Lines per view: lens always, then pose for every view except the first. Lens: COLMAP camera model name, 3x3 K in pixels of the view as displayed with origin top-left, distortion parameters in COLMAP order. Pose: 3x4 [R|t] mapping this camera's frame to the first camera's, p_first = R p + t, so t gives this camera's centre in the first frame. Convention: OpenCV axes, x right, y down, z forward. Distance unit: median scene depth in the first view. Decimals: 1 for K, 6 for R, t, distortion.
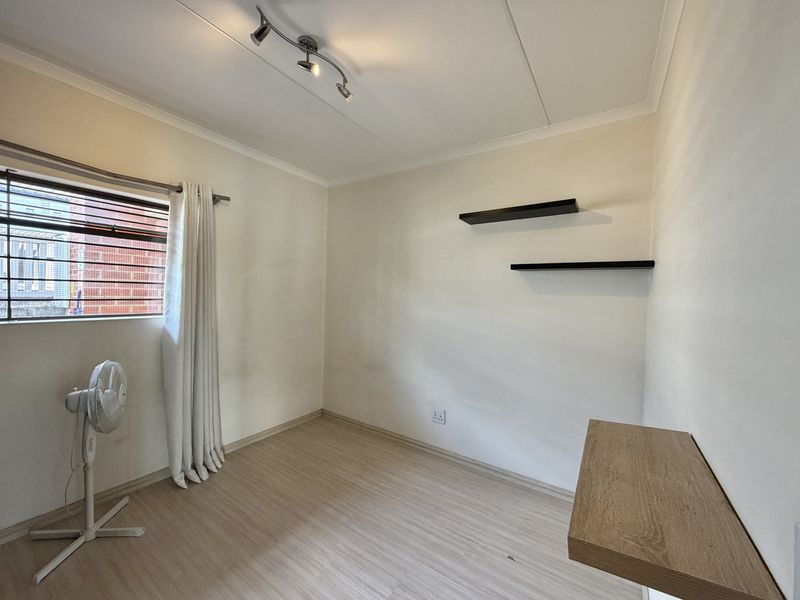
lens RADIAL K [[319.4, 0, 396.8], [0, 319.4, 299.5], [0, 0, 1]] dist [-0.000643, 0.000003]
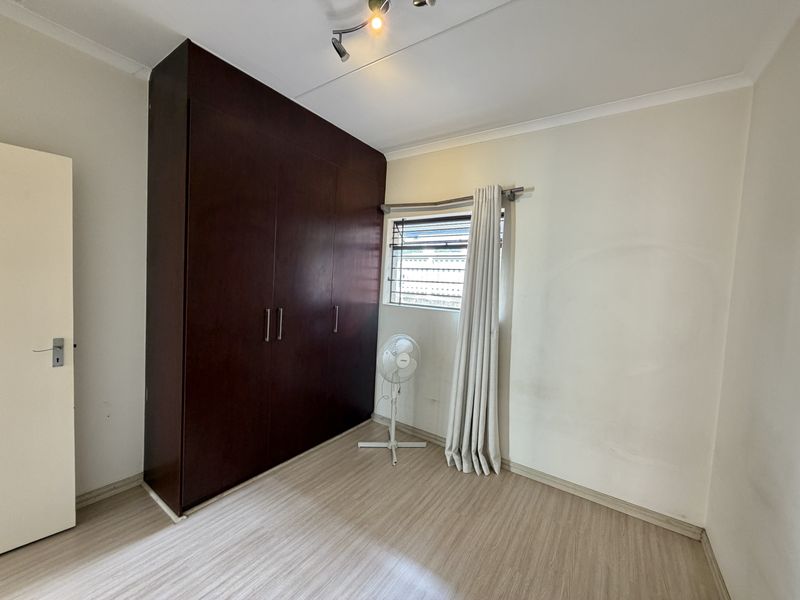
lens RADIAL K [[319.4, 0, 396.8], [0, 319.4, 299.5], [0, 0, 1]] dist [-0.000643, 0.000003]
pose [[-0.005525, 0.026651, -0.999630, 0.444458], [-0.072760, 0.996984, 0.026983, -0.005726], [0.997334, 0.072882, -0.003569, 0.786972]]
